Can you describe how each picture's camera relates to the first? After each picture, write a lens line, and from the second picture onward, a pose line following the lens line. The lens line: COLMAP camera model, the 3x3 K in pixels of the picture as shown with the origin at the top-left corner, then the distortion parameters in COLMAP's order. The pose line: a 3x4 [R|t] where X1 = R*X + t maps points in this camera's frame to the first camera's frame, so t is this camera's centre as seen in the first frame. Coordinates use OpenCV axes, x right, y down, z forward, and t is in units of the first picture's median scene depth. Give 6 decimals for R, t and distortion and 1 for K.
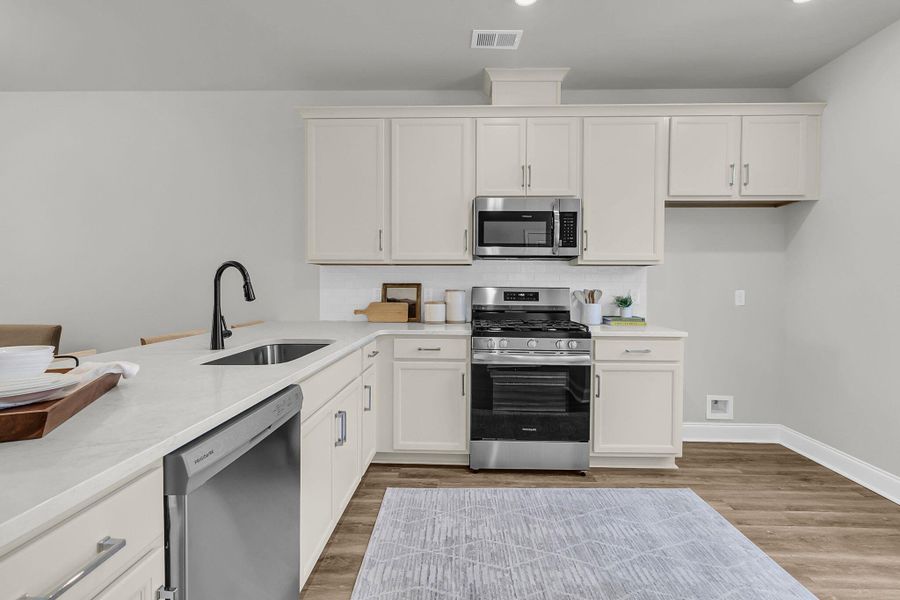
lens RADIAL K [[435.2, 0, 403.8], [0, 435.2, 289.7], [0, 0, 1]] dist [0.000101, 0.000136]
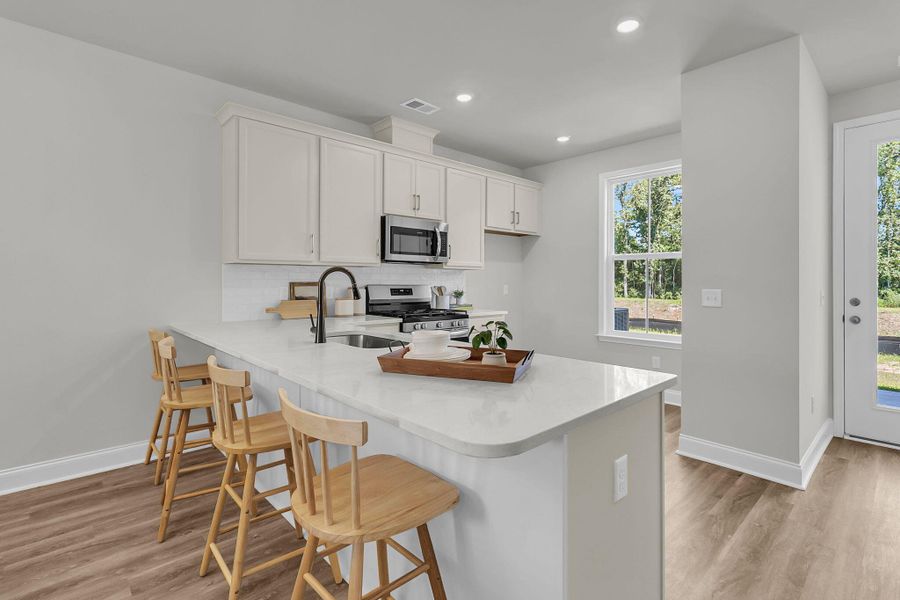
lens RADIAL K [[426.5, 0, 463.4], [0, 426.5, 275.7], [0, 0, 1]] dist [-0.001397, -0.000106]
pose [[0.702678, 0.004641, 0.711493, -0.546813], [0.009342, 0.999832, -0.015748, -0.011764], [-0.711447, 0.017712, 0.702516, -0.030930]]
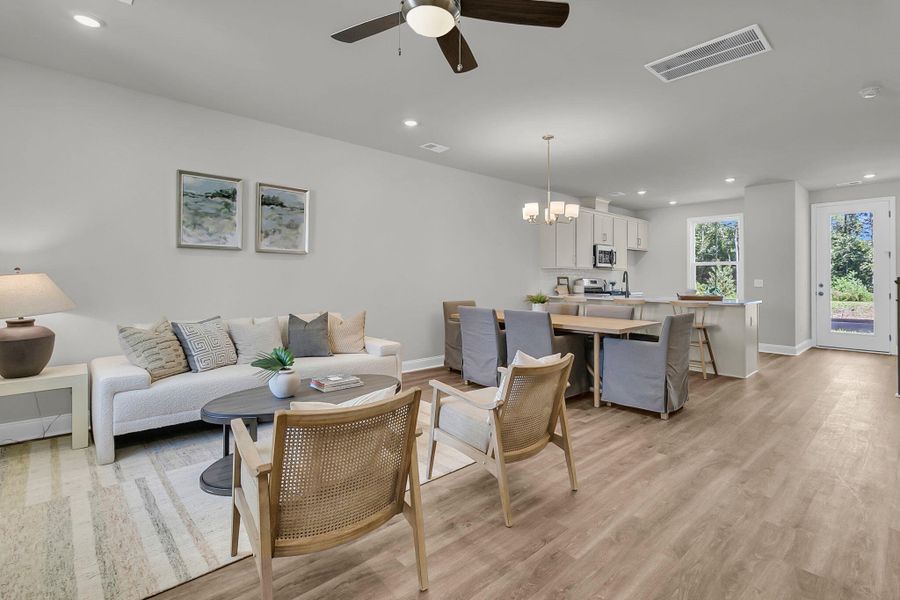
lens RADIAL K [[416.5, 0, 469.5], [0, 416.5, 272.6], [0, 0, 1]] dist [-0.001406, -0.000192]
pose [[0.705653, 0.006123, 0.708531, -2.136716], [0.009687, 0.999786, -0.018288, -0.002590], [-0.708491, 0.019768, 0.705443, -0.229825]]
